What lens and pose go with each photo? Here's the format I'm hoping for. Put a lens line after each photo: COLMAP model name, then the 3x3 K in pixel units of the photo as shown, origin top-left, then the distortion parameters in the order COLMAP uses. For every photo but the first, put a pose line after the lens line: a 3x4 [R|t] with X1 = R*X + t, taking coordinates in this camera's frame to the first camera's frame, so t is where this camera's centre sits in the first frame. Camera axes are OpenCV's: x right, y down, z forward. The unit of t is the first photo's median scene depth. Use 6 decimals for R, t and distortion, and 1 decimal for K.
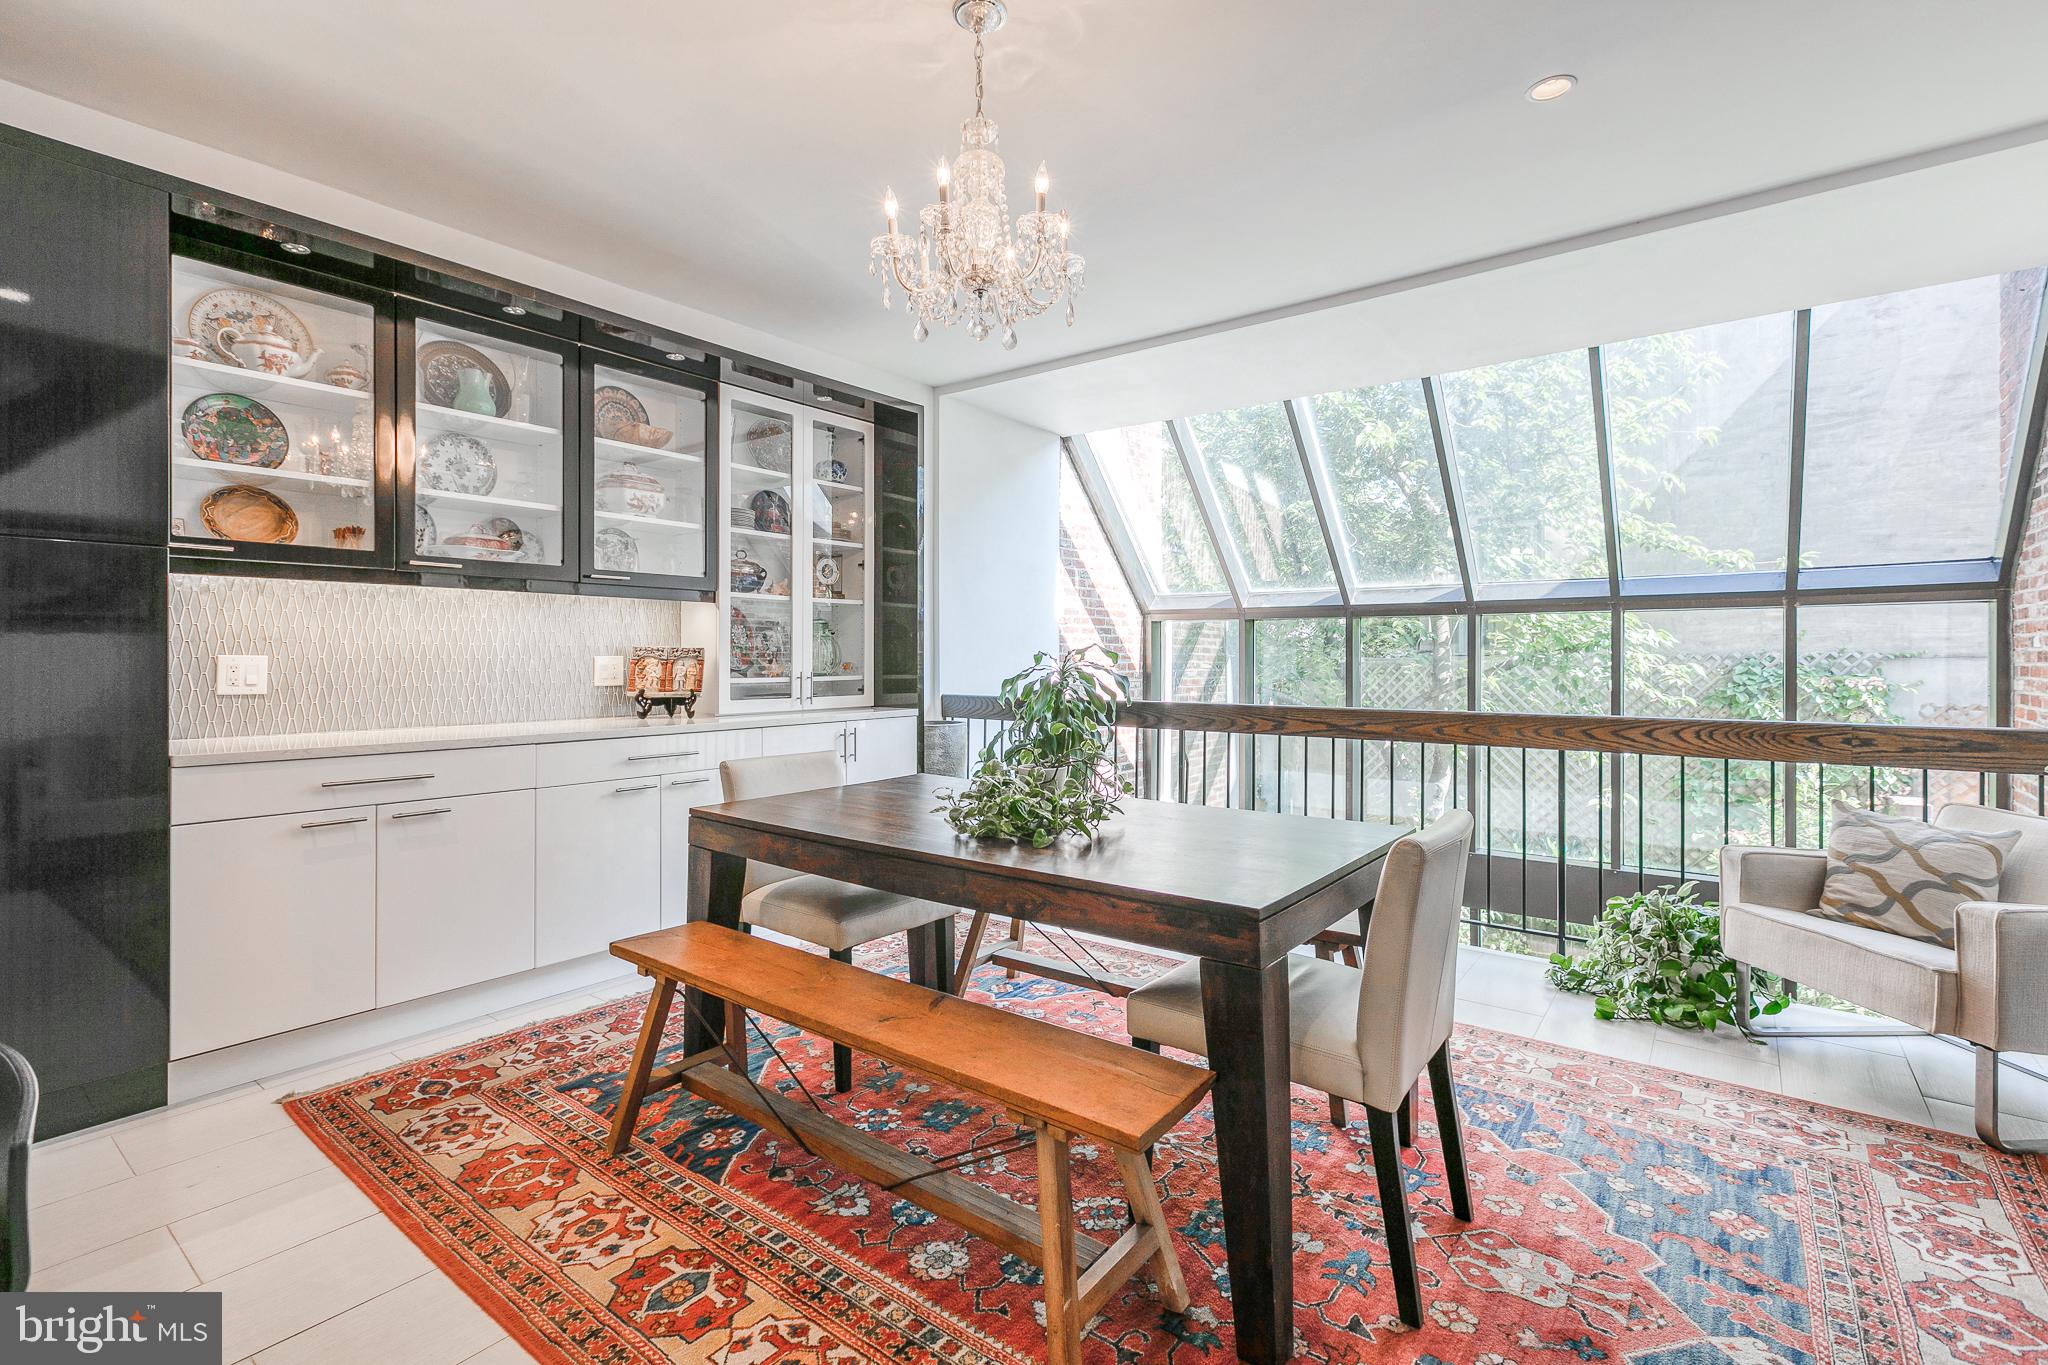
lens RADIAL K [[920.7, 0, 1019.0], [0, 920.7, 665.7], [0, 0, 1]] dist [-0.001916, -0.000240]
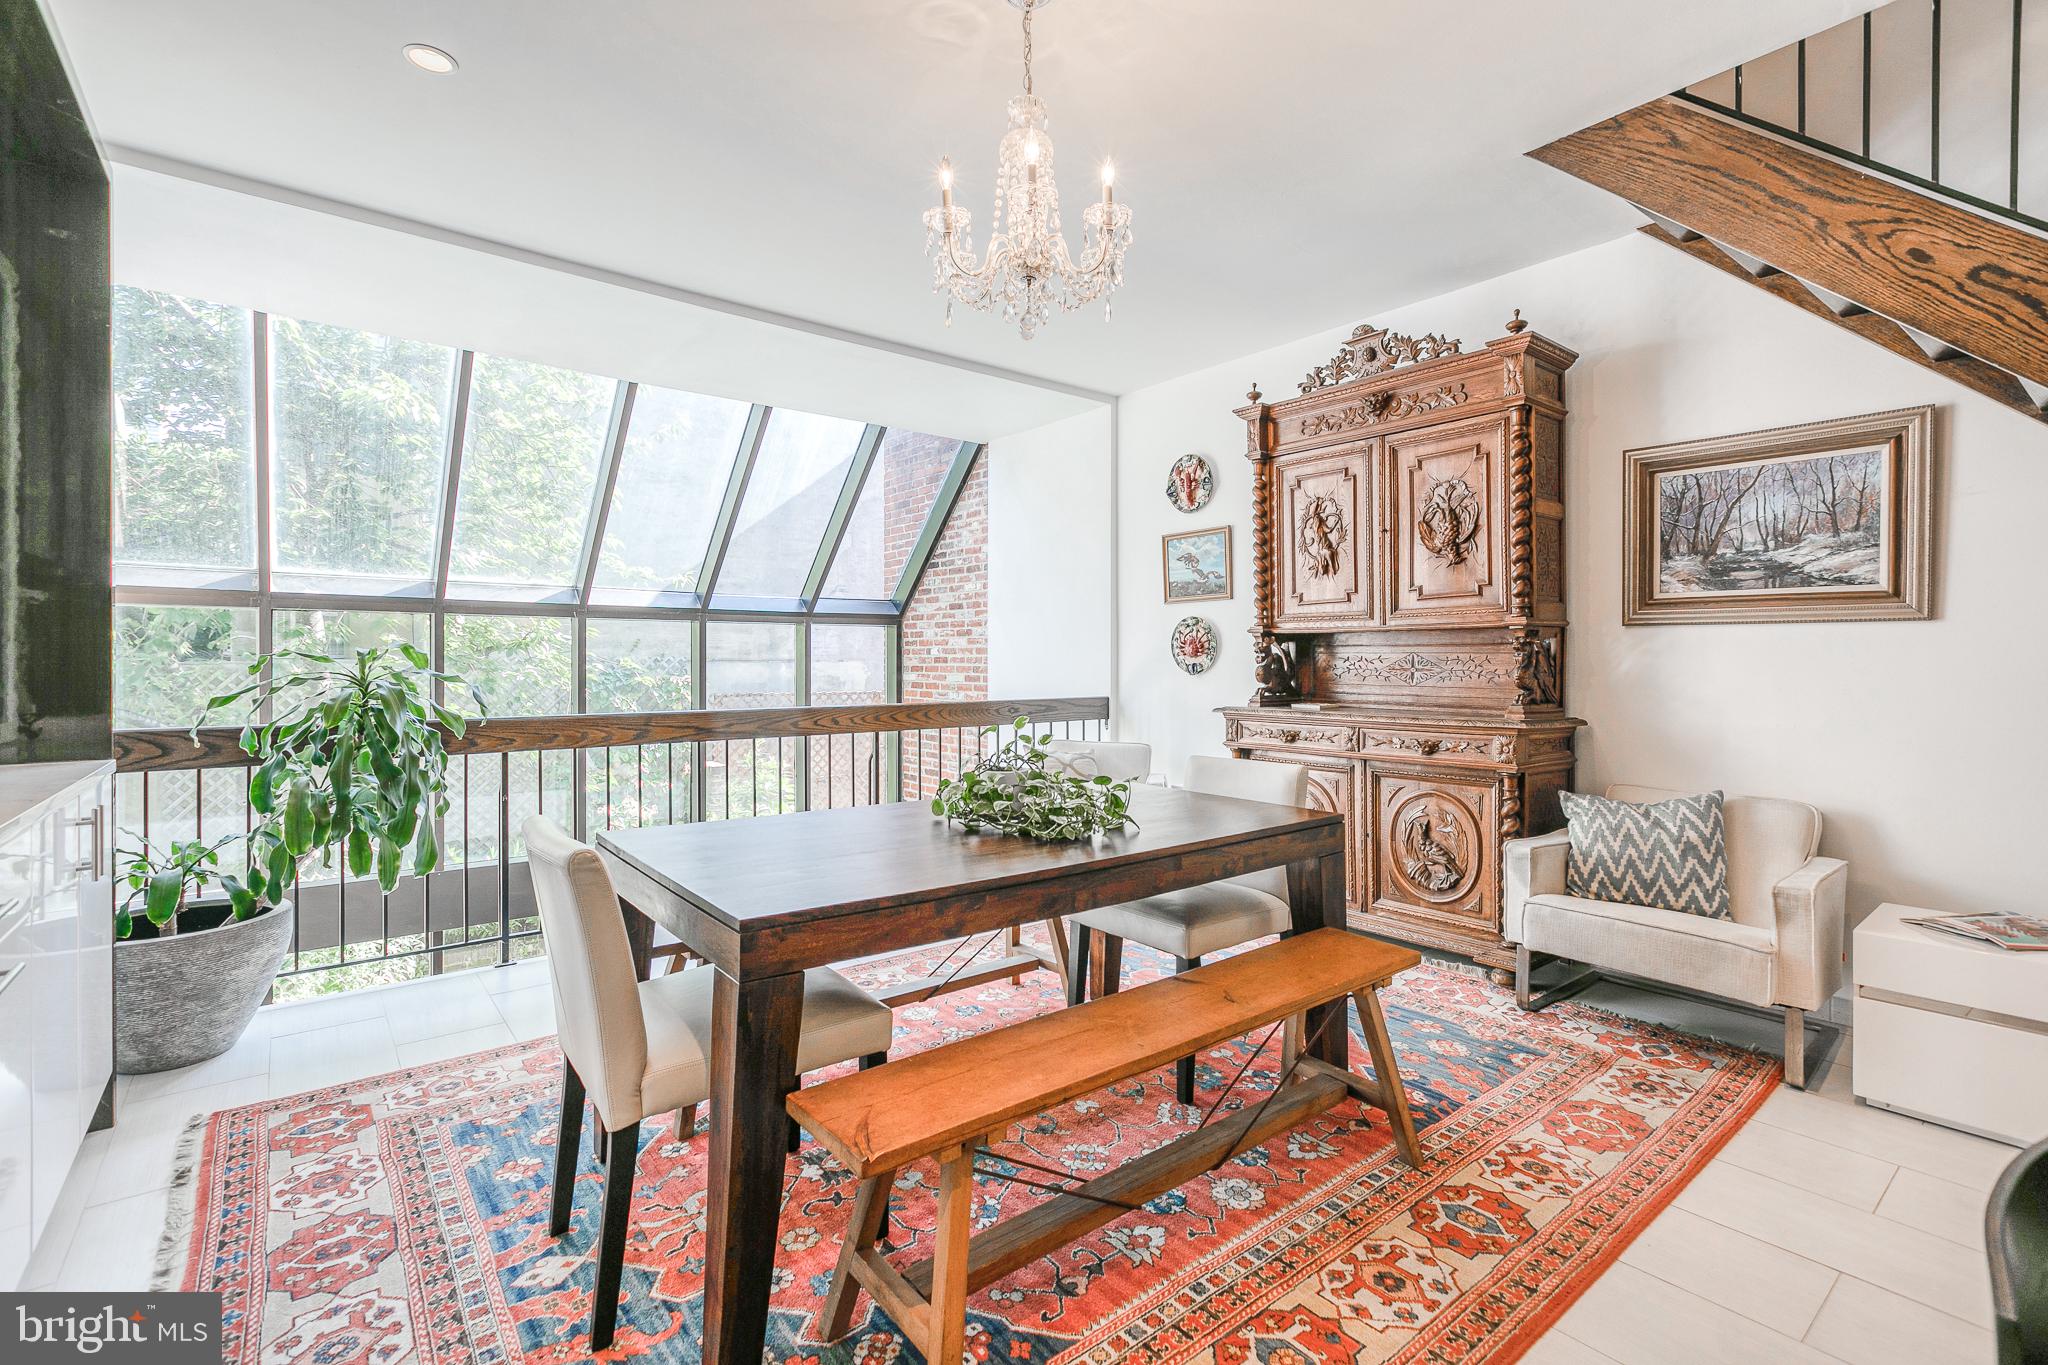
lens RADIAL K [[931.0, 0, 1017.7], [0, 931.0, 654.8], [0, 0, 1]] dist [0.001364, -0.000012]
pose [[0.239445, 0.006900, 0.970885, -0.564502], [0.008007, 0.999927, -0.009081, -0.003116], [-0.970877, 0.009949, 0.239373, 0.438375]]
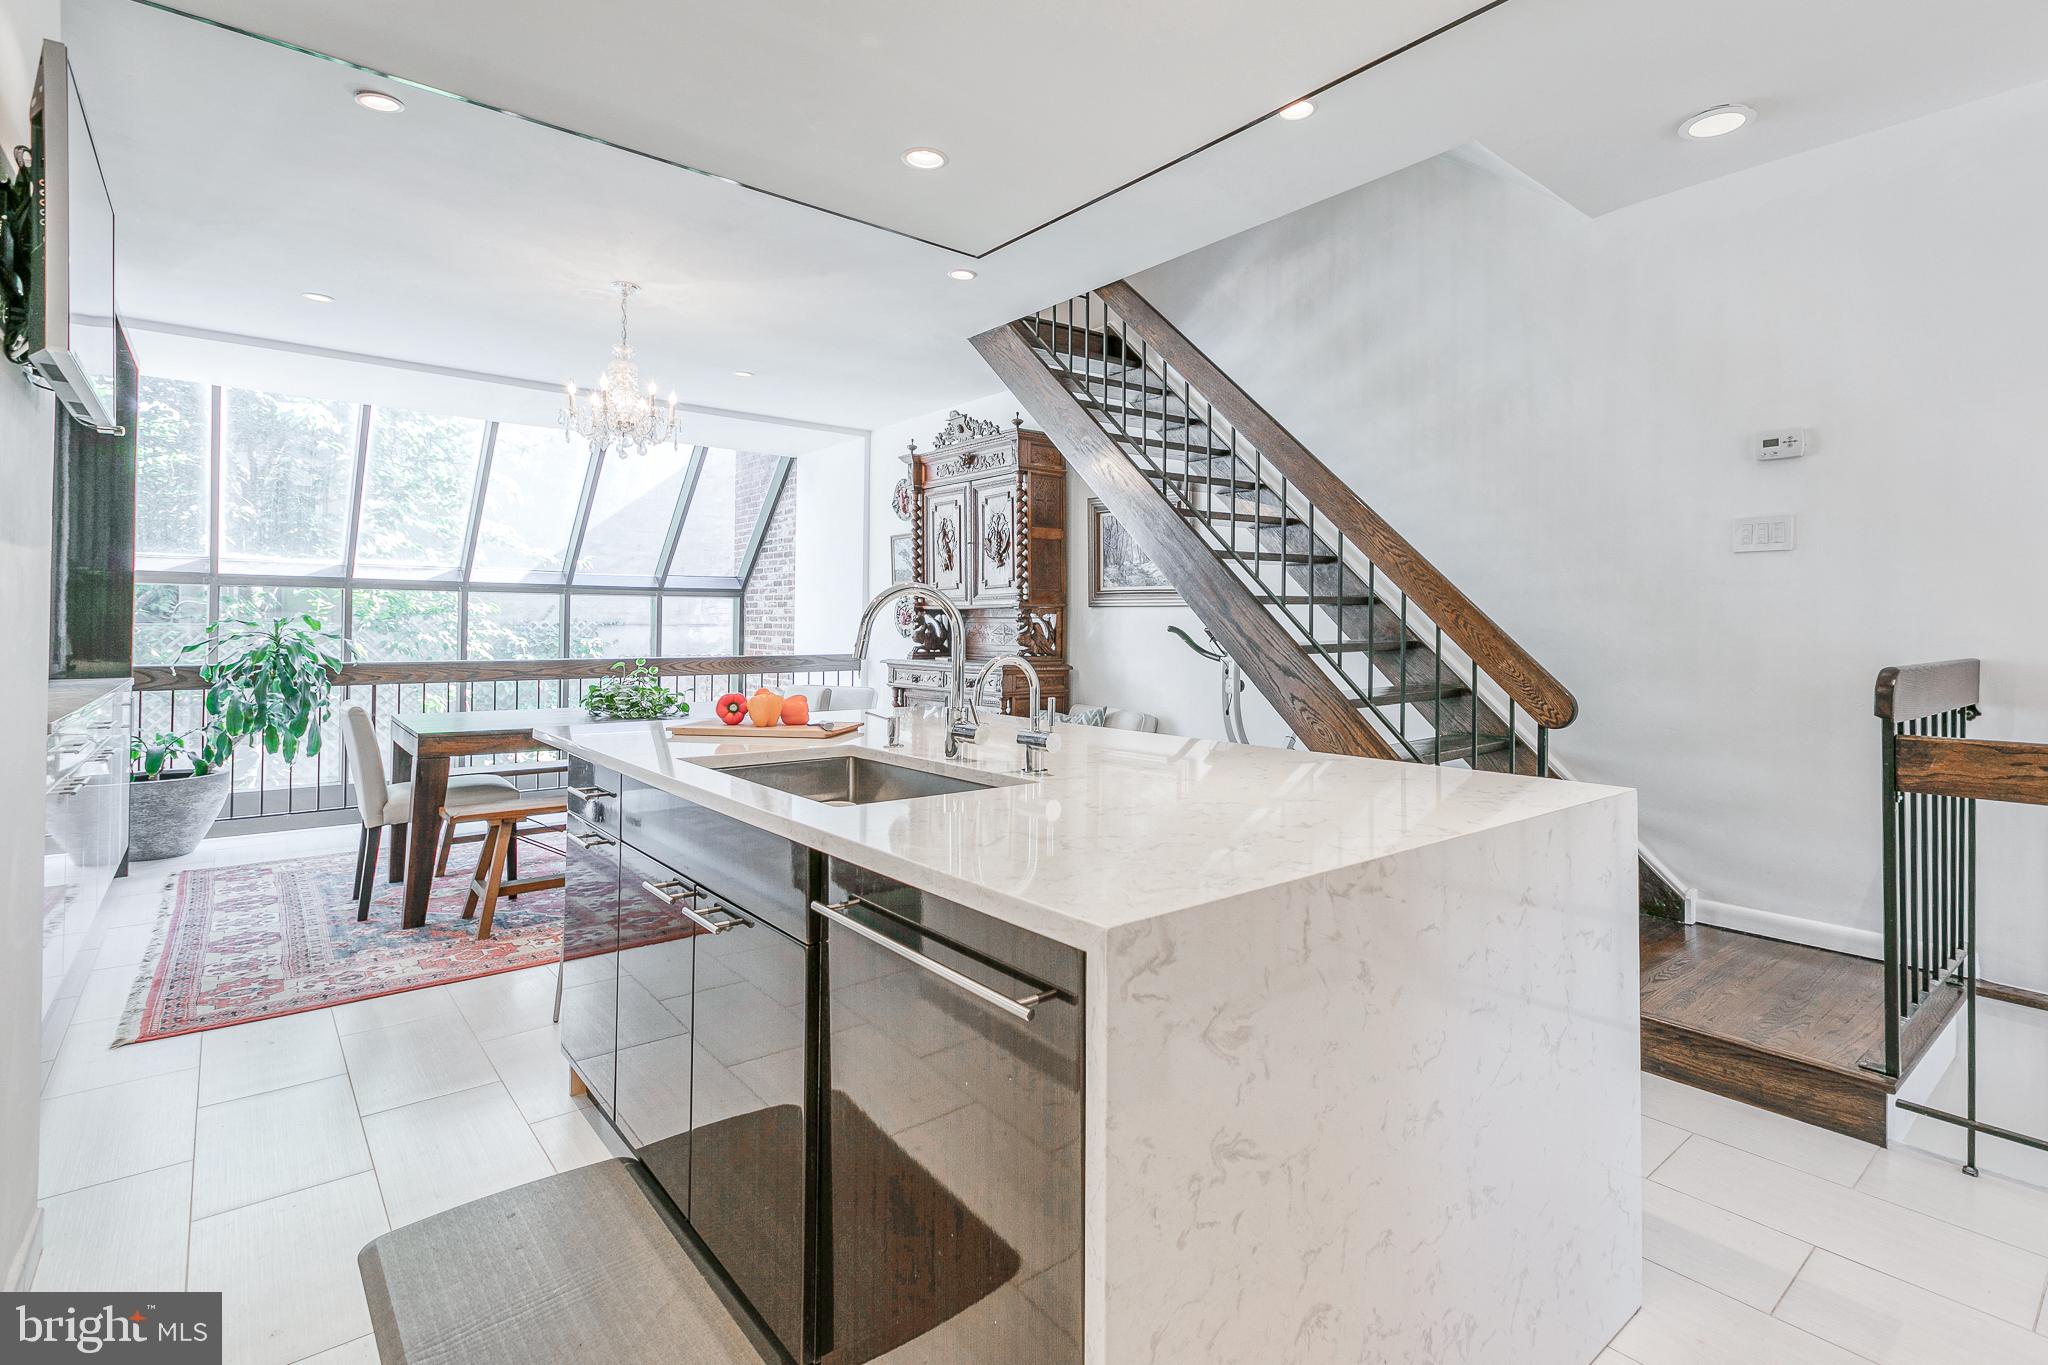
lens RADIAL K [[988.7, 0, 1071.8], [0, 988.7, 600.0], [0, 0, 1]] dist [-0.001927, 0.000154]
pose [[0.200180, 0.027650, 0.979369, -1.045639], [0.003328, 0.999577, -0.028901, -0.001533], [-0.979753, 0.009045, 0.200004, -0.178680]]
